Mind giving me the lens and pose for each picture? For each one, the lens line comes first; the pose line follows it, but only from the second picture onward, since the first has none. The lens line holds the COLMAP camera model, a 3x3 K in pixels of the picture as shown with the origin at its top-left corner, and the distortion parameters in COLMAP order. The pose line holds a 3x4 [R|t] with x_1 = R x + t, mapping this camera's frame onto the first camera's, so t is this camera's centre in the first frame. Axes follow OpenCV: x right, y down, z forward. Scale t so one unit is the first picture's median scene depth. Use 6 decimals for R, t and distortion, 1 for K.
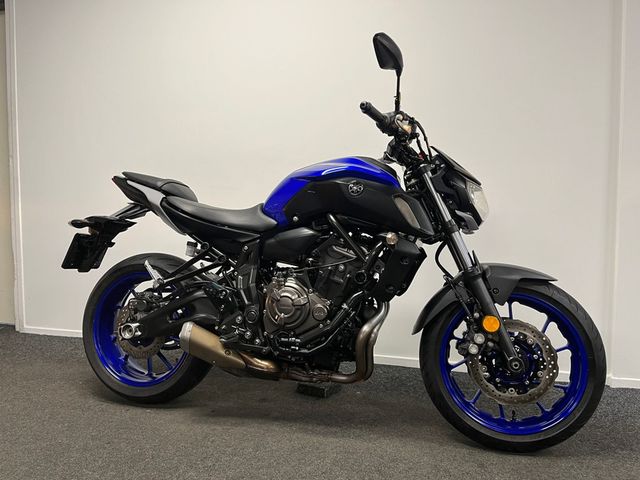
lens RADIAL K [[479.9, 0, 320.0], [0, 479.9, 240.0], [0, 0, 1]] dist [0.052517, -0.069429]
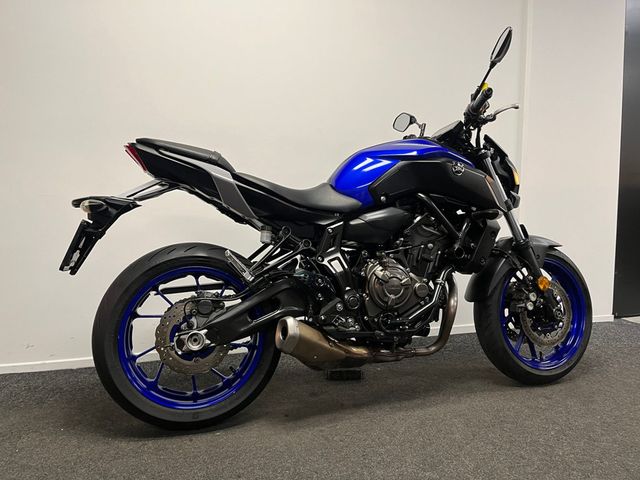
lens RADIAL K [[479.9, 0, 320.0], [0, 479.9, 240.0], [0, 0, 1]] dist [0.052517, -0.069429]
pose [[0.833191, -0.042513, 0.551349, -0.696114], [0.030068, 0.999048, 0.031594, 0.005237], [-0.552167, -0.009746, 0.833677, 0.248000]]
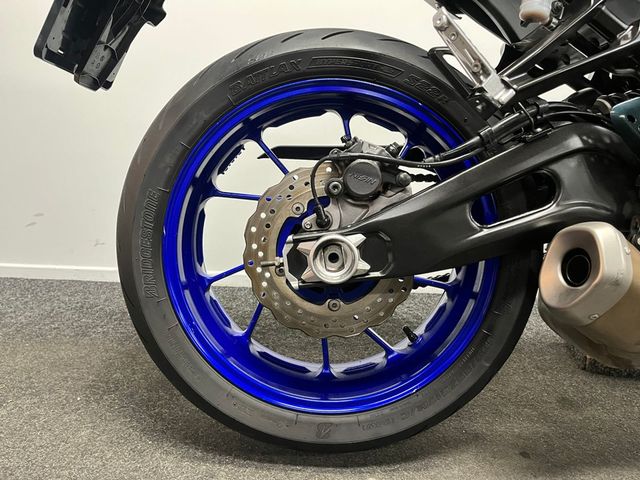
lens RADIAL K [[479.9, 0, 320.0], [0, 479.9, 240.0], [0, 0, 1]] dist [0.052517, -0.069429]
pose [[0.959717, -0.024297, 0.279915, -0.522154], [-0.022083, 0.986649, 0.161358, 0.134472], [-0.280099, -0.161040, 0.946367, 0.759320]]
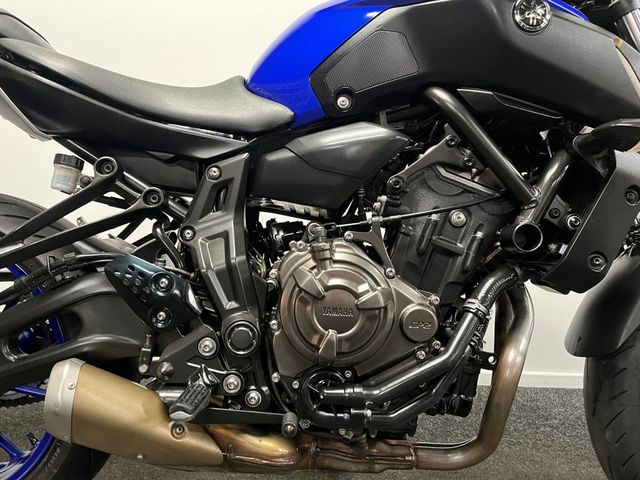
lens RADIAL K [[479.9, 0, 320.0], [0, 479.9, 240.0], [0, 0, 1]] dist [0.052517, -0.069429]
pose [[0.961434, -0.006983, 0.274946, -0.185707], [-0.007419, 0.998655, 0.051309, 0.054268], [-0.274934, -0.051370, 0.960090, 0.586125]]
